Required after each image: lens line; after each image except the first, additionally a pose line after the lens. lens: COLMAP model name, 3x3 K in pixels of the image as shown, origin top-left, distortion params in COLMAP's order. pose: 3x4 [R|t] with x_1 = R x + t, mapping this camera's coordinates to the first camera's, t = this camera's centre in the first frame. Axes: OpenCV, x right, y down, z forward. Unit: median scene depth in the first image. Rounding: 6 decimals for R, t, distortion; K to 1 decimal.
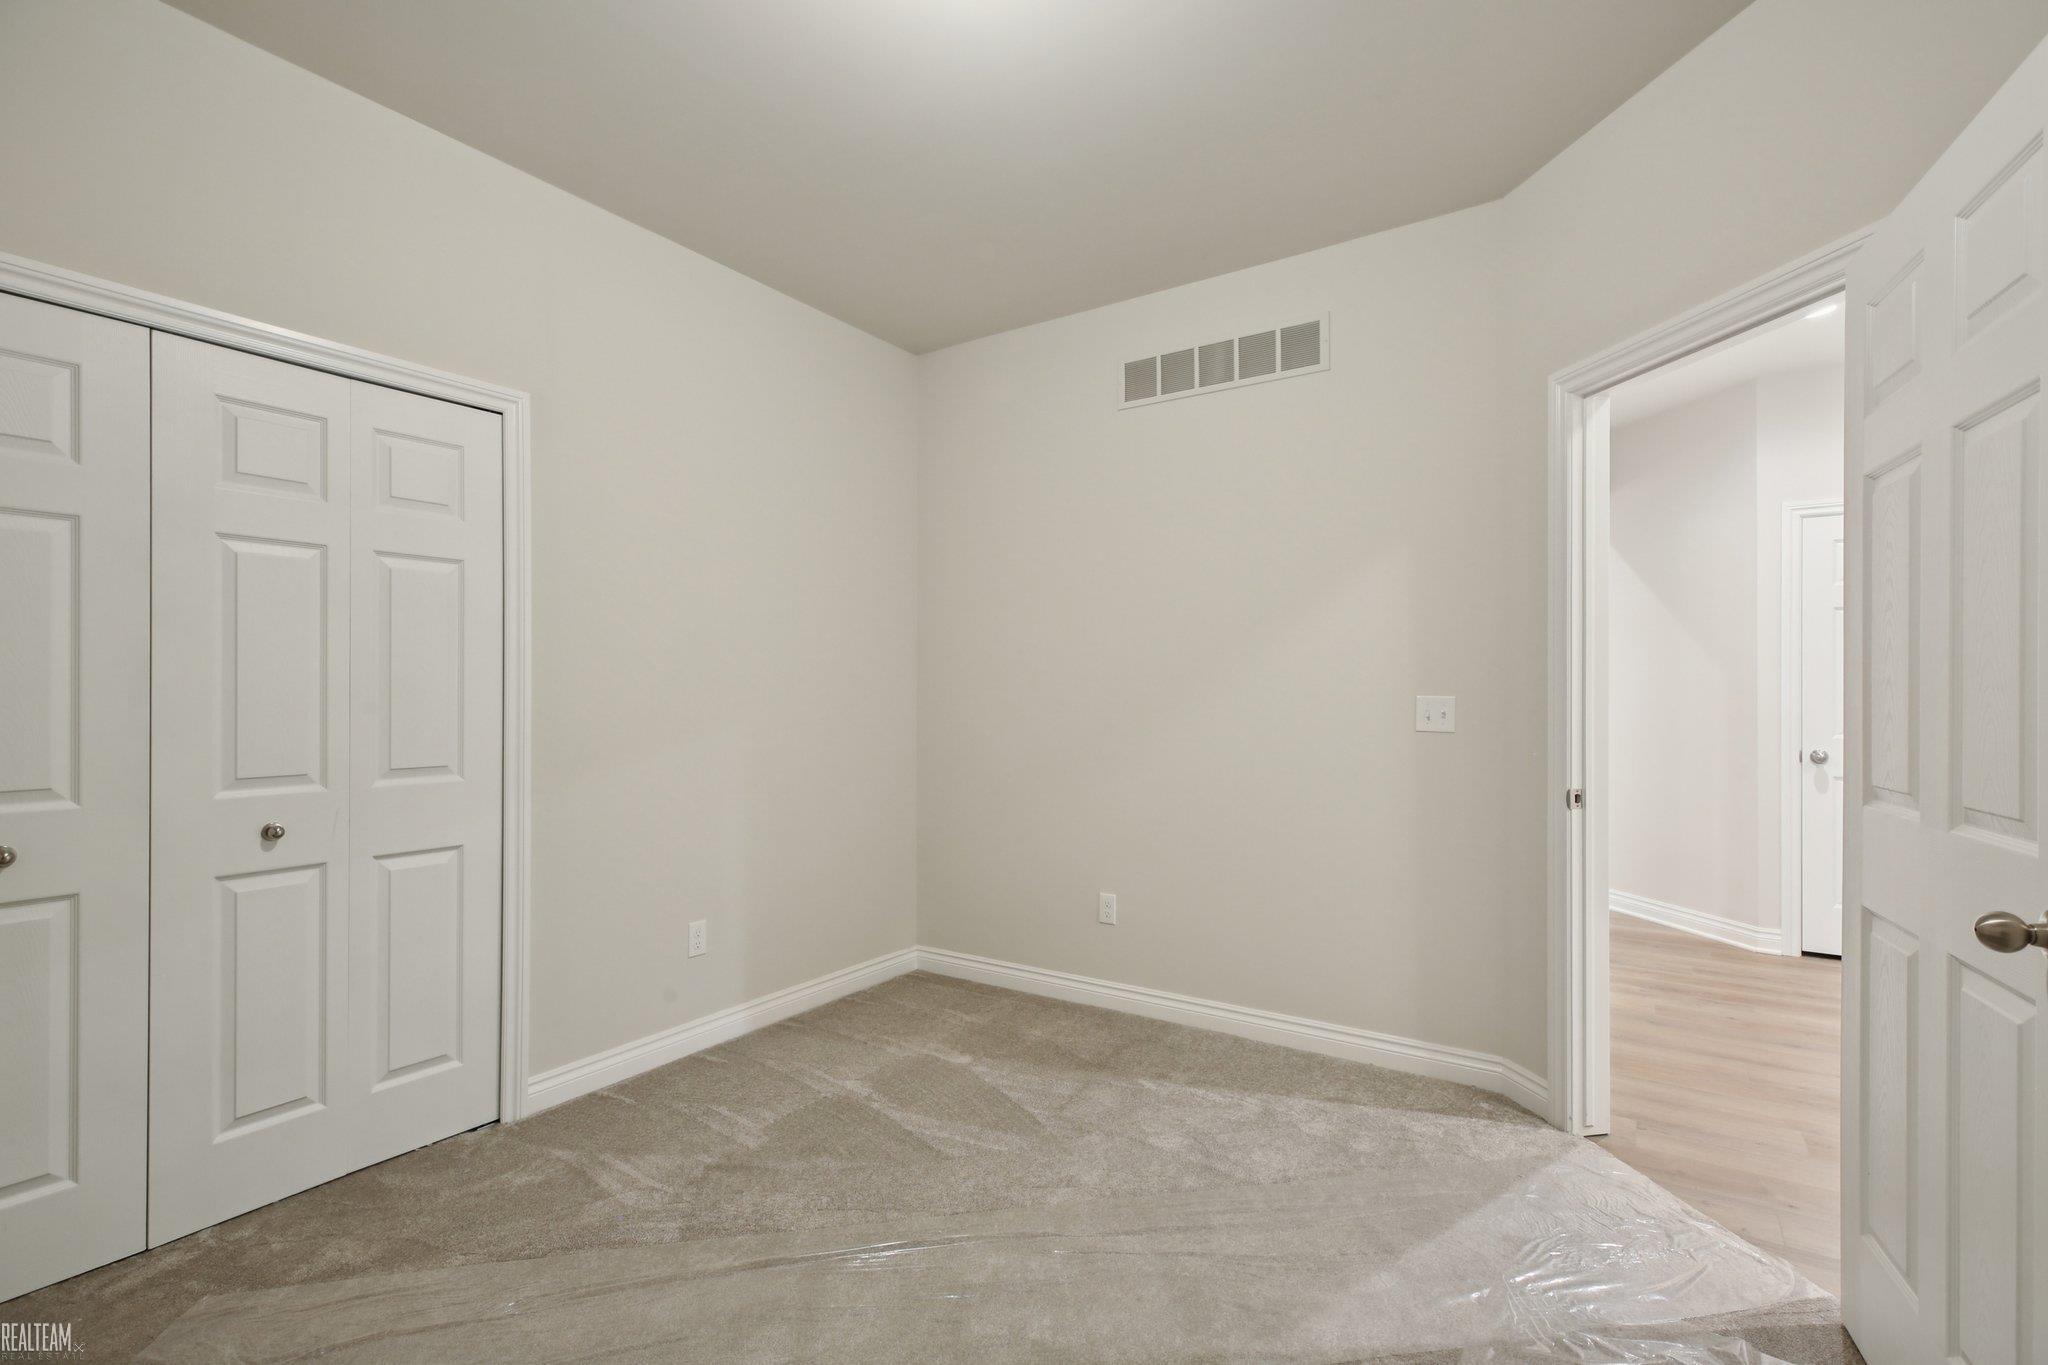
lens RADIAL K [[932.8, 0, 1018.7], [0, 932.8, 680.8], [0, 0, 1]] dist [0.003424, -0.000395]
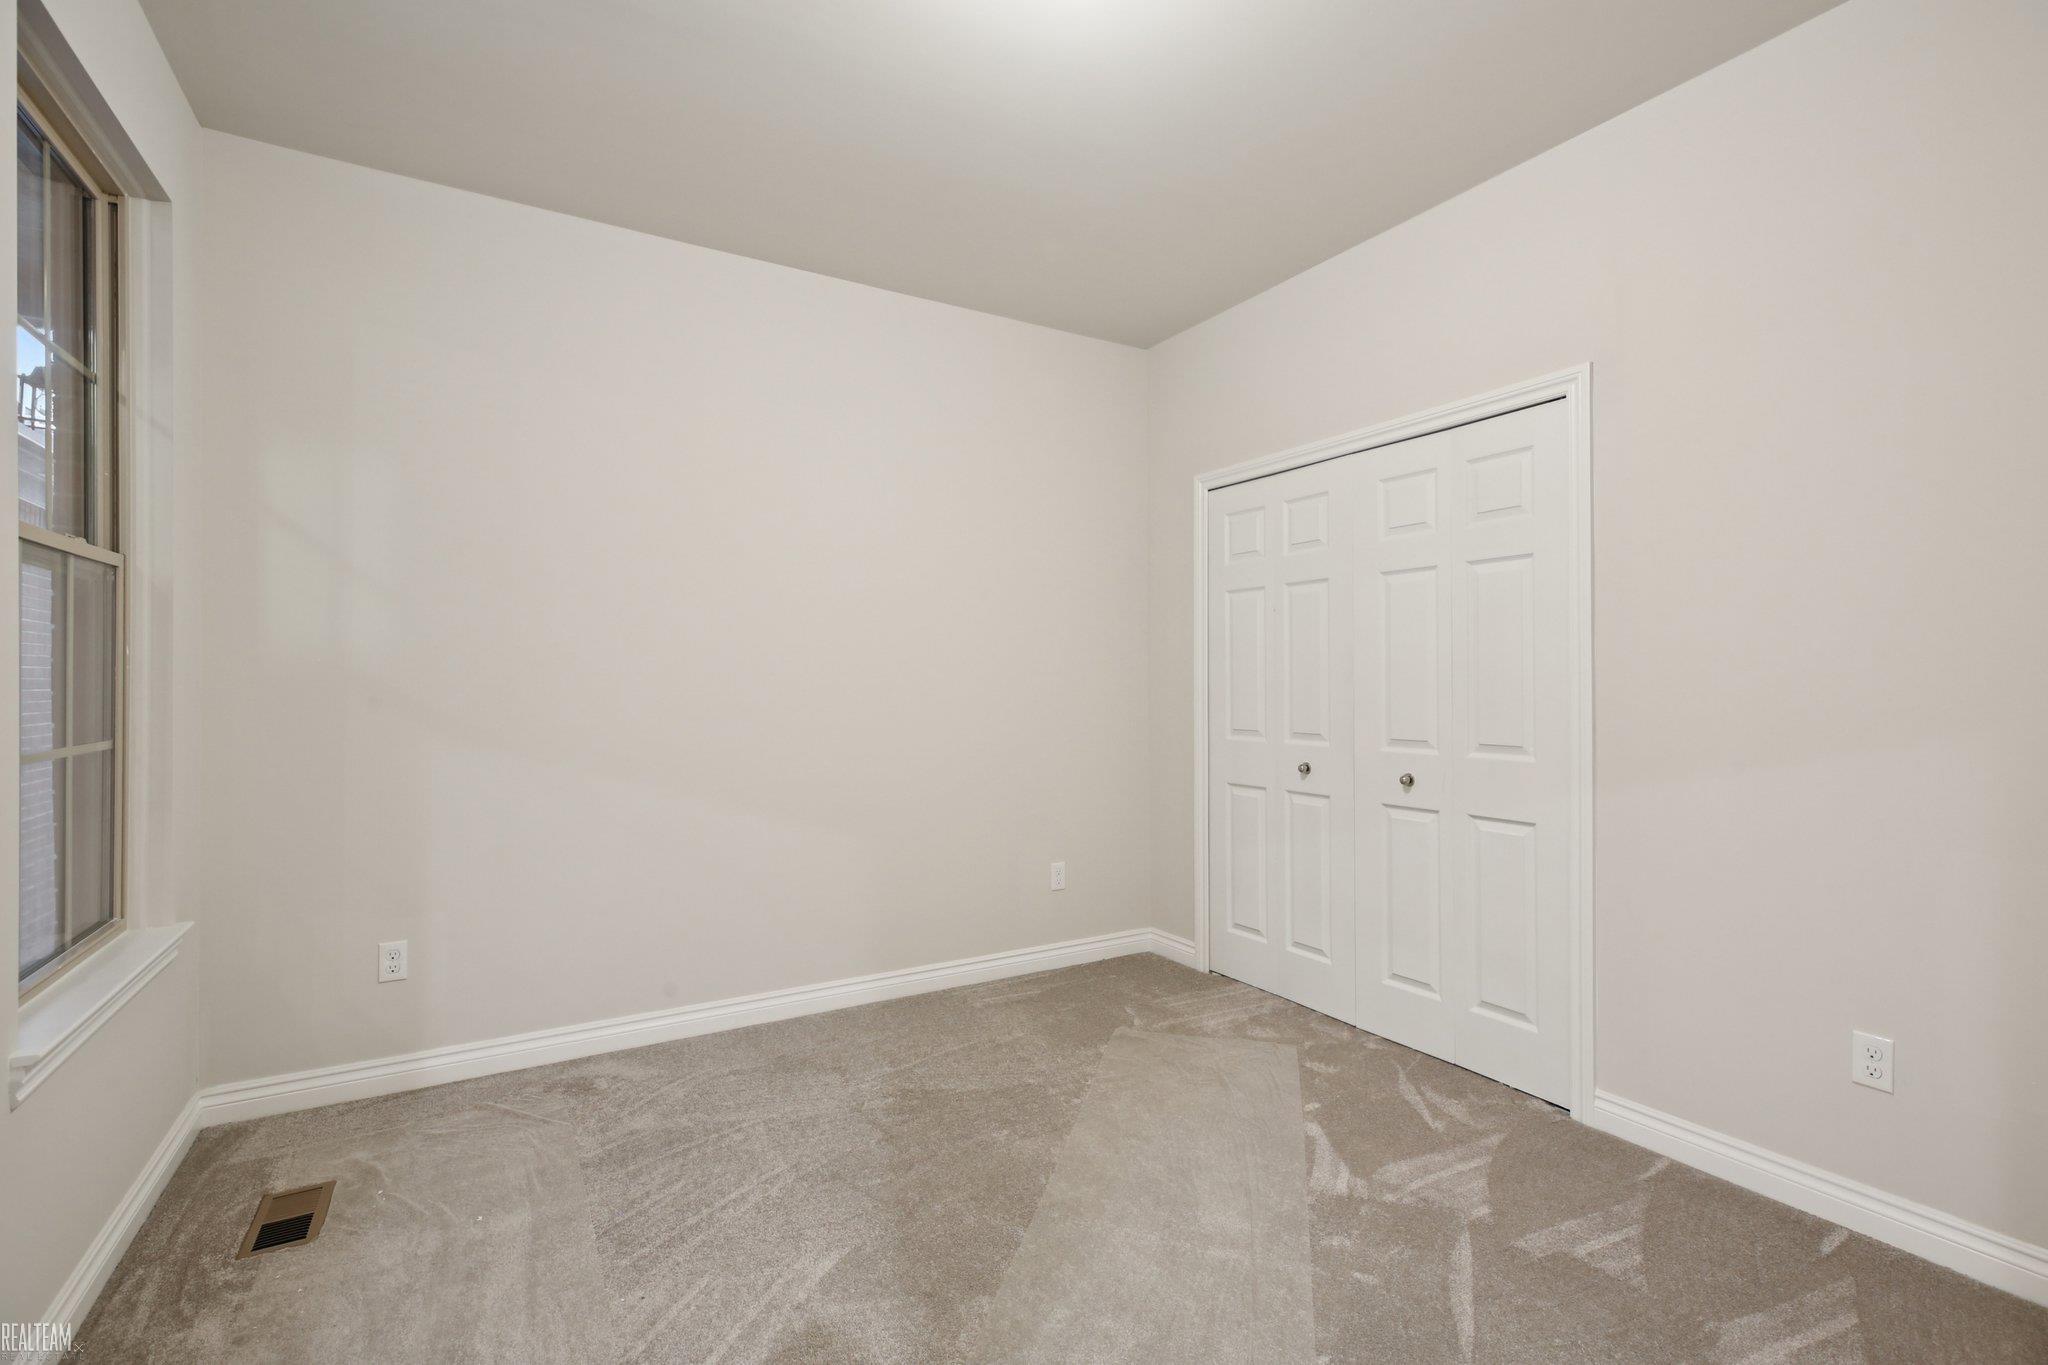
lens RADIAL K [[913.2, 0, 1027.0], [0, 913.2, 677.1], [0, 0, 1]] dist [0.012549, -0.000751]
pose [[-0.416201, -0.011877, -0.909195, 0.672126], [0.007683, 0.999833, -0.016577, 0.027103], [0.909240, -0.013885, -0.416040, 1.046406]]
